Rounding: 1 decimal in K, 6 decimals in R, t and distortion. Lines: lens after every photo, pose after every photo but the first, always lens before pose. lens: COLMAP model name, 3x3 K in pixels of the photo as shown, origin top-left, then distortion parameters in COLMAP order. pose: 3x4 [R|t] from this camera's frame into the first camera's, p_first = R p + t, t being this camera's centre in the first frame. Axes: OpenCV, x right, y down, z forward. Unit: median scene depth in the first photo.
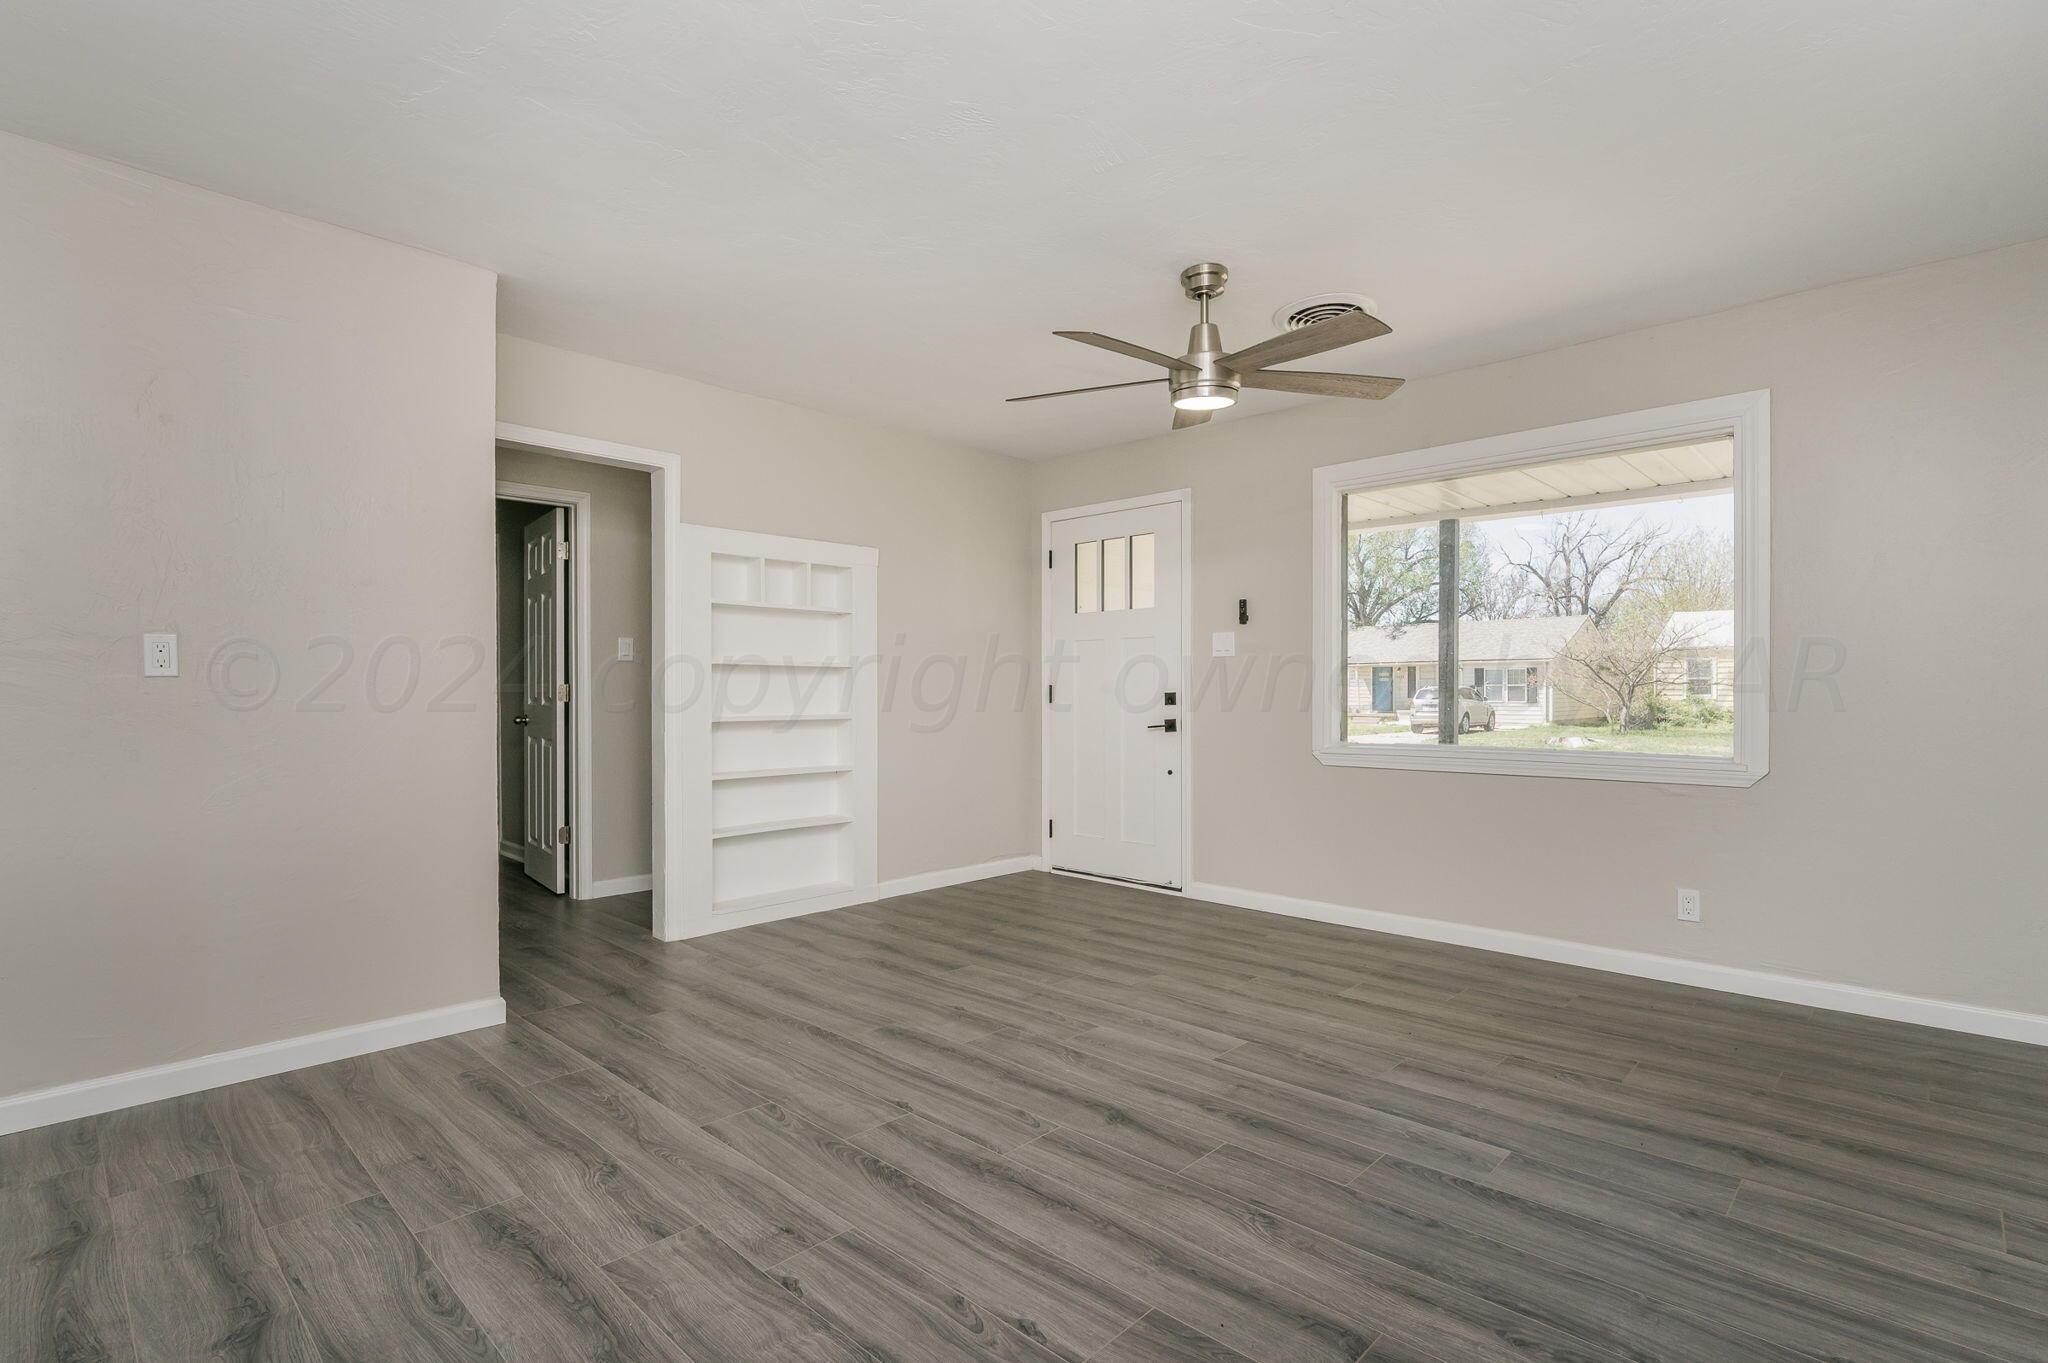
lens RADIAL K [[954.2, 0, 1024.0], [0, 954.2, 681.5], [0, 0, 1]] dist [-0.003187, -0.000487]
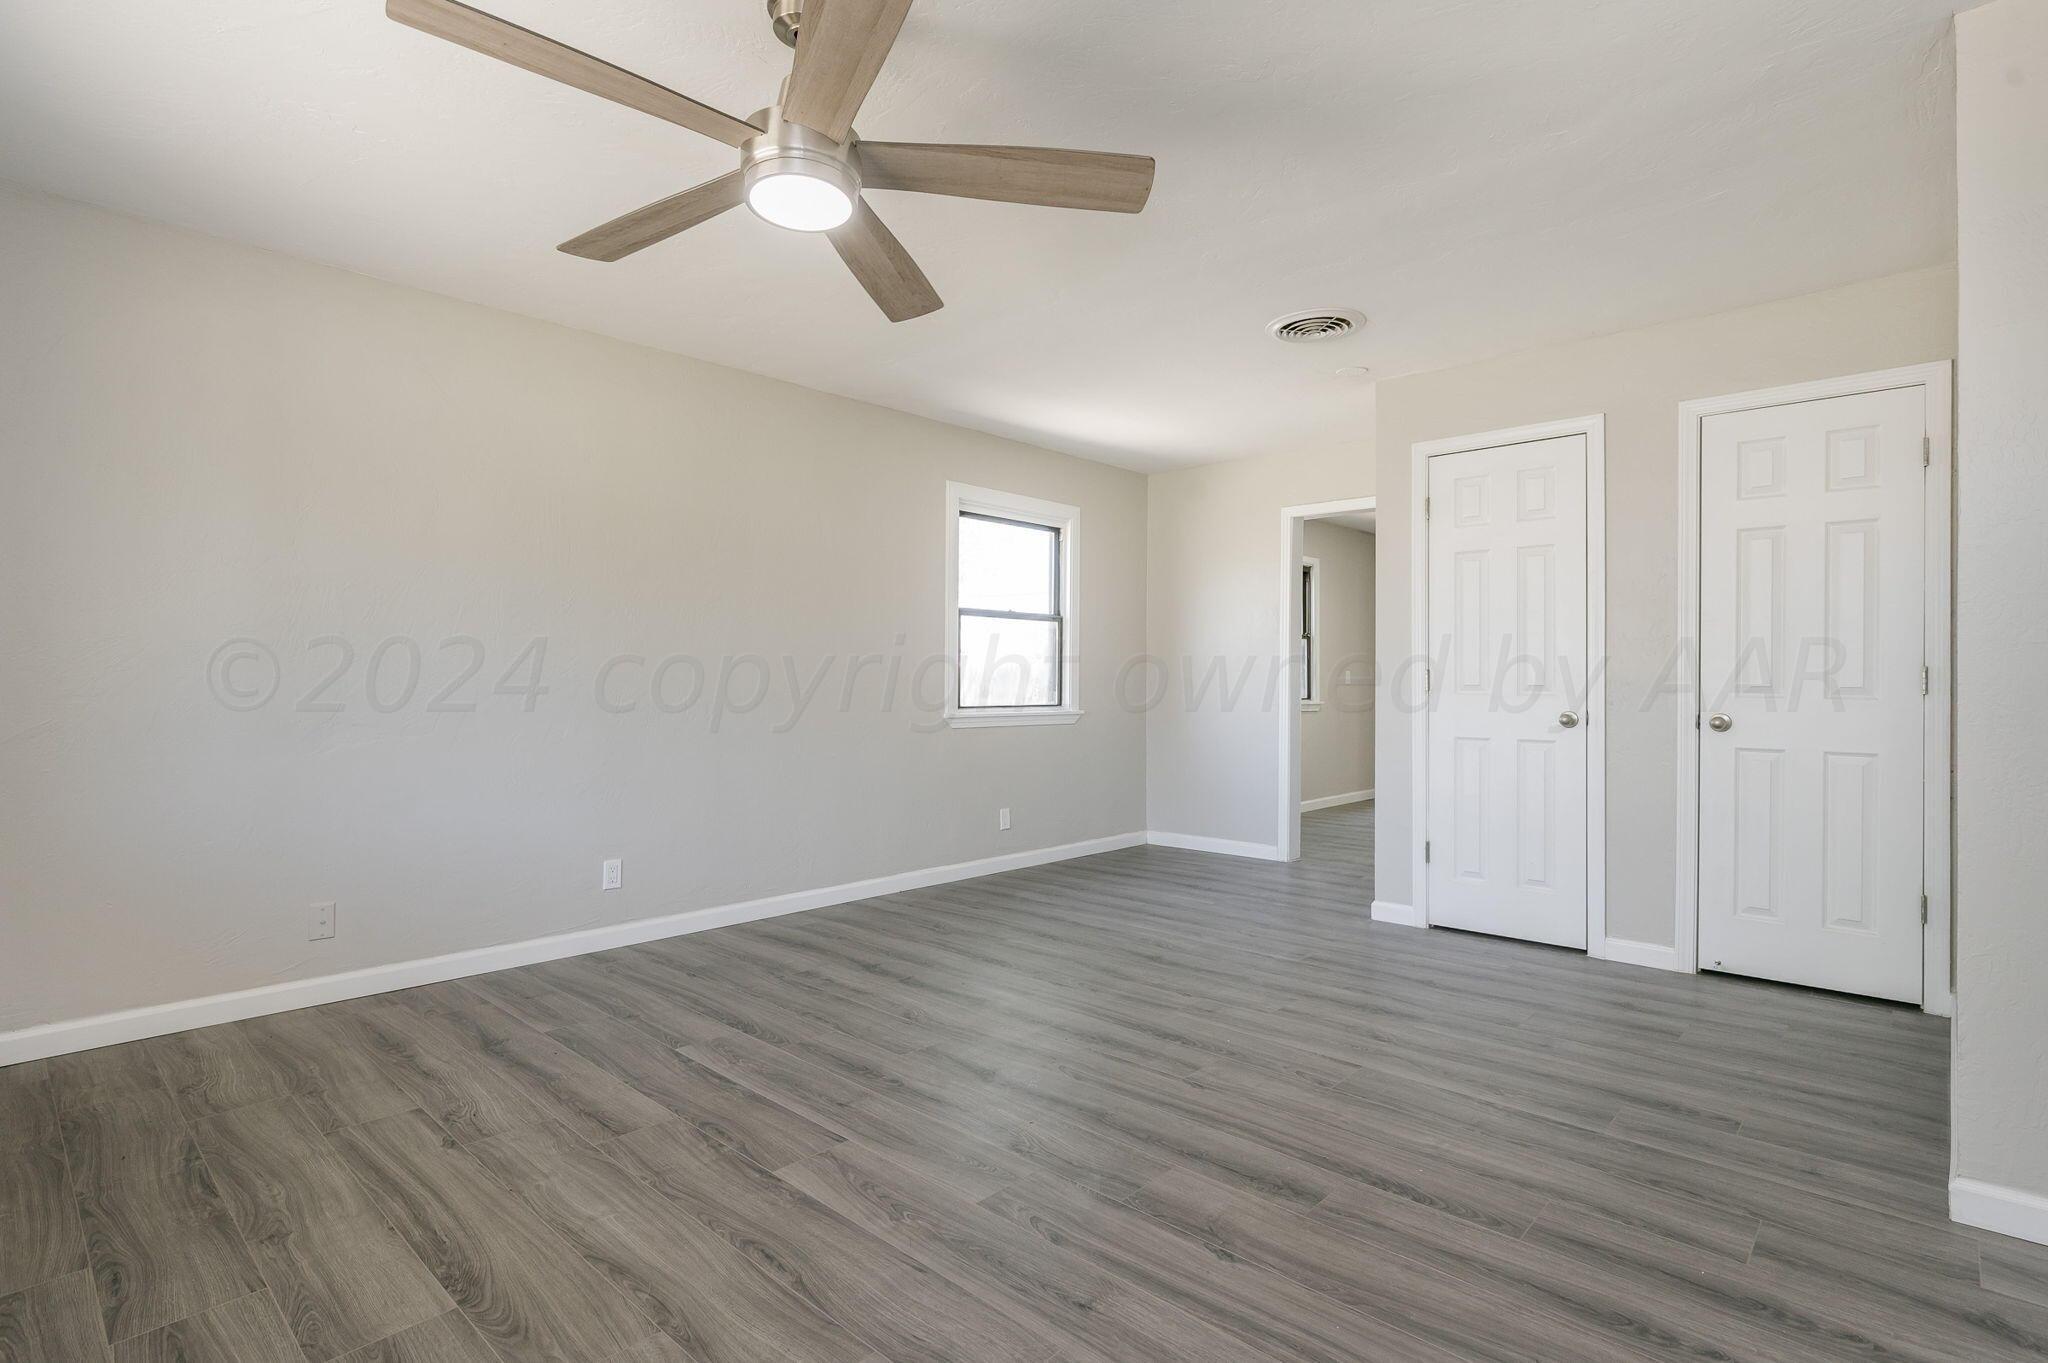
lens RADIAL K [[978.2, 0, 1024.0], [0, 978.2, 681.5], [0, 0, 1]] dist [-0.003921, -0.000594]
pose [[-0.999872, -0.002123, -0.015858, 0.069235], [-0.001935, 0.999928, -0.011873, 0.027223], [0.015882, -0.011841, -0.999804, 1.937691]]
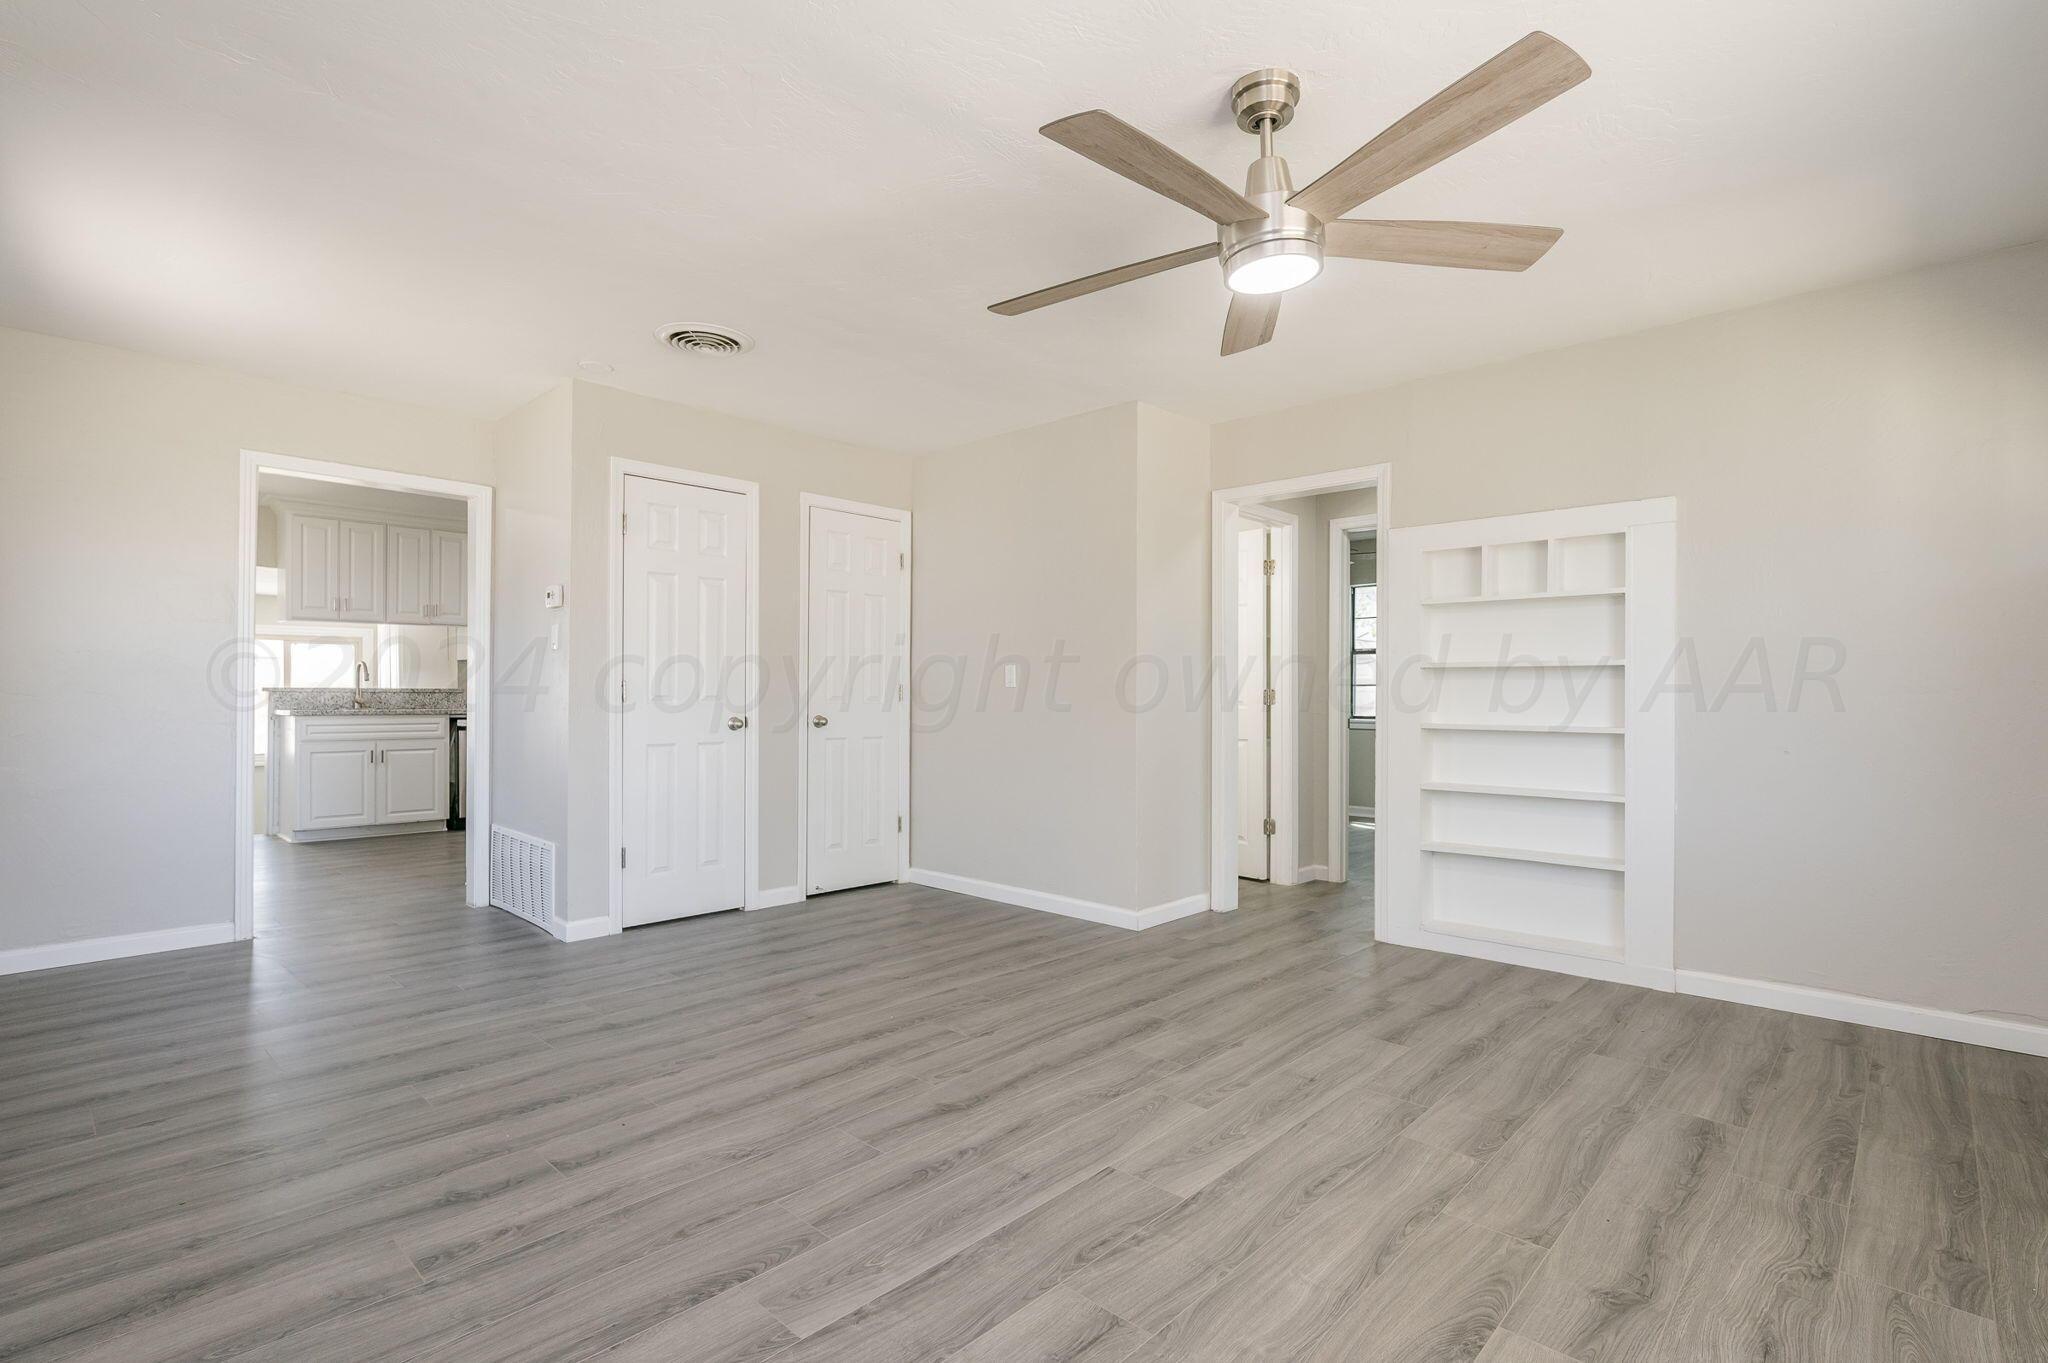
lens RADIAL K [[978.2, 0, 1024.0], [0, 978.2, 681.5], [0, 0, 1]] dist [-0.003921, -0.000594]
pose [[0.009664, -0.014770, -0.999844, 1.054824], [0.007080, 0.999867, -0.014702, 0.018107], [0.999928, -0.006937, 0.009767, 0.987555]]
